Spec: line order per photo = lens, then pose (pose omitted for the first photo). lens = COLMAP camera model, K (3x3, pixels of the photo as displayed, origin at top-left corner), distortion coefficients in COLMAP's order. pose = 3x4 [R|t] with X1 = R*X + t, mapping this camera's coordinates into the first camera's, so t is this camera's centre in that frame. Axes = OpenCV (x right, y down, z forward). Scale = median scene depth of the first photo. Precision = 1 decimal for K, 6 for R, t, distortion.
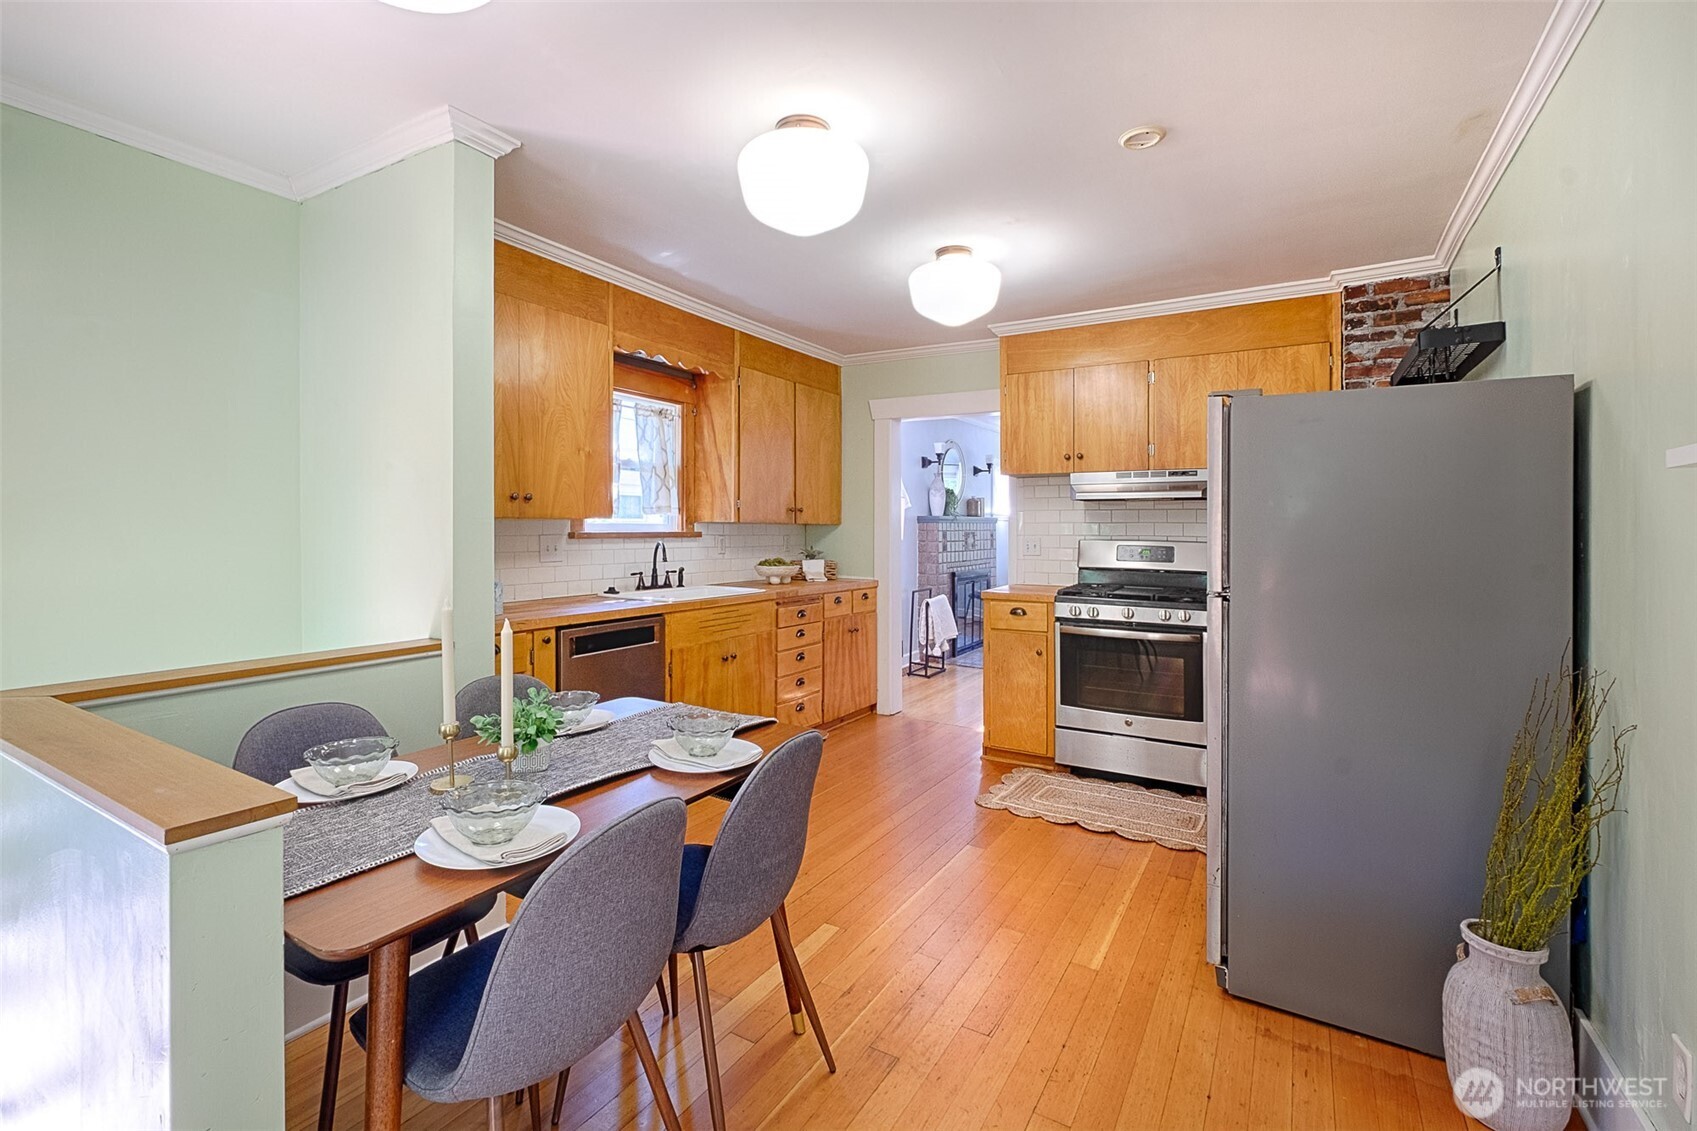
lens RADIAL K [[756.1, 0, 855.9], [0, 756.1, 511.2], [0, 0, 1]] dist [0.000186, -0.000004]
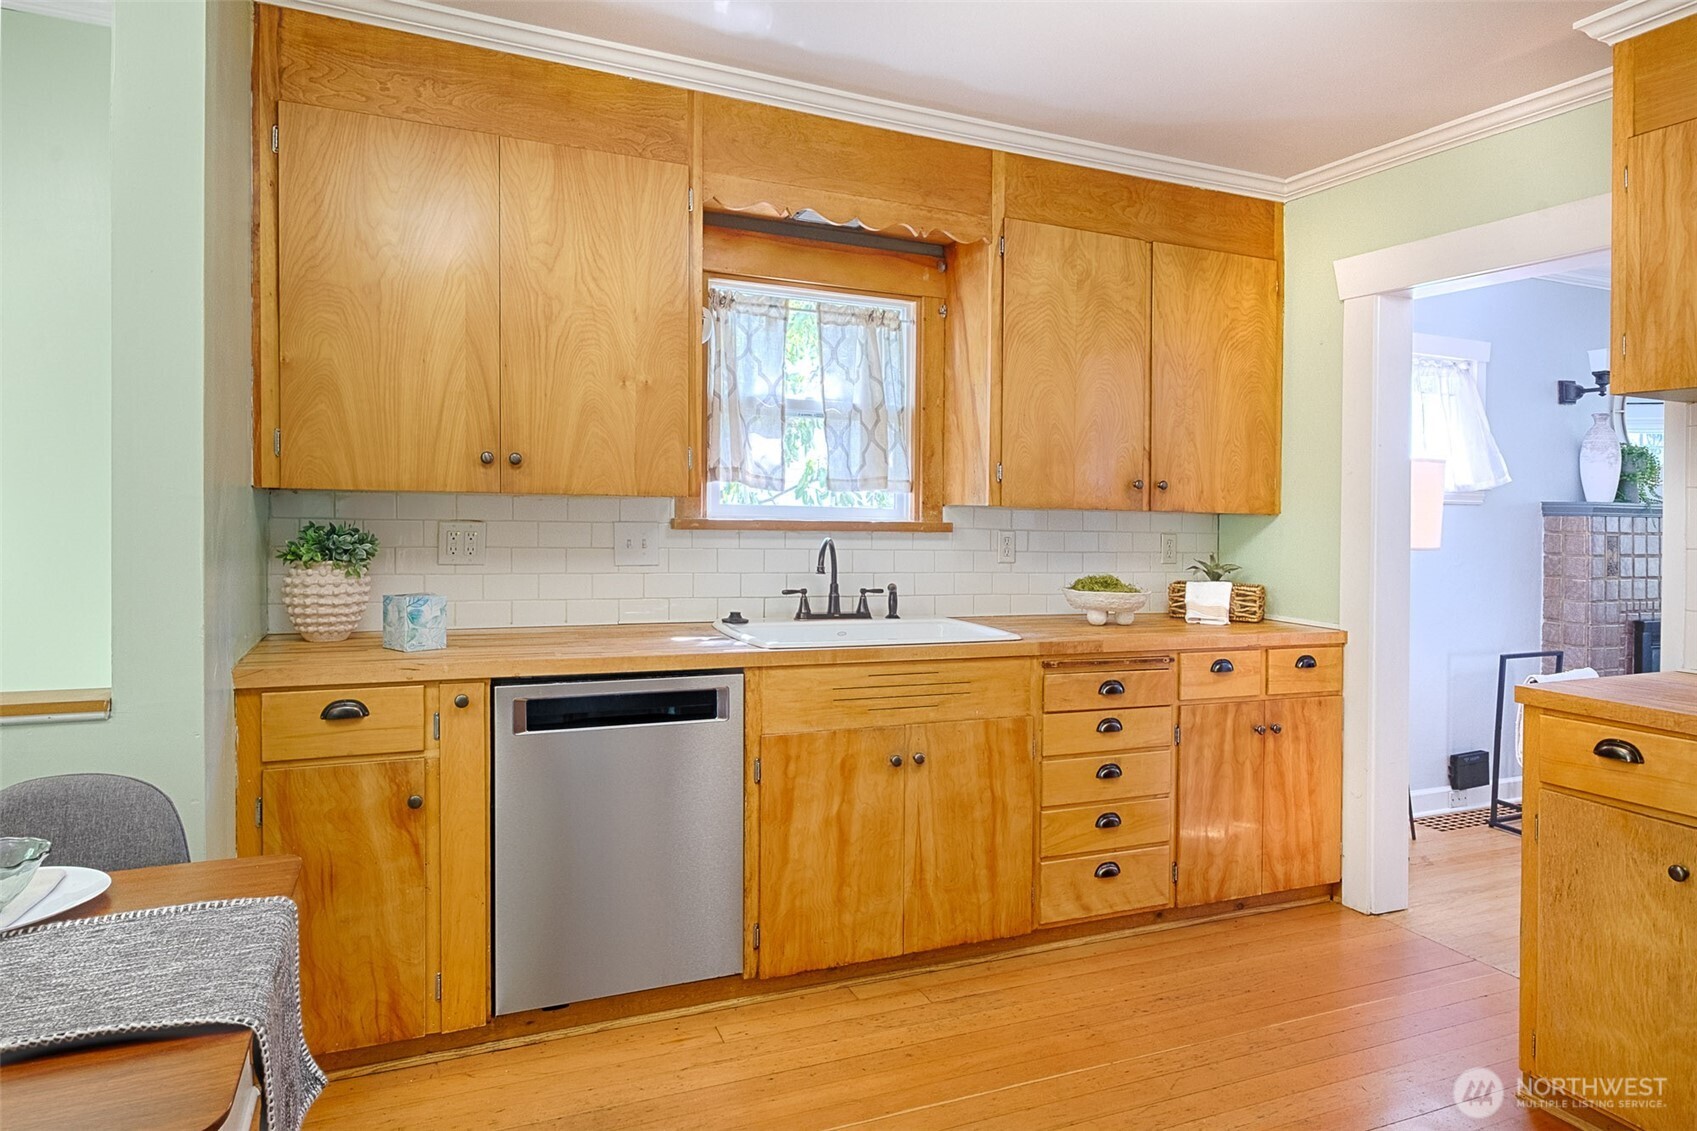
lens RADIAL K [[1039.5, 0, 845.0], [0, 1039.5, 502.9], [0, 0, 1]] dist [0.001737, 0.000140]
pose [[0.813220, 0.010059, -0.581869, 0.187302], [-0.005187, 0.999936, 0.010037, 0.004897], [0.581933, -0.005144, 0.813221, 0.326618]]
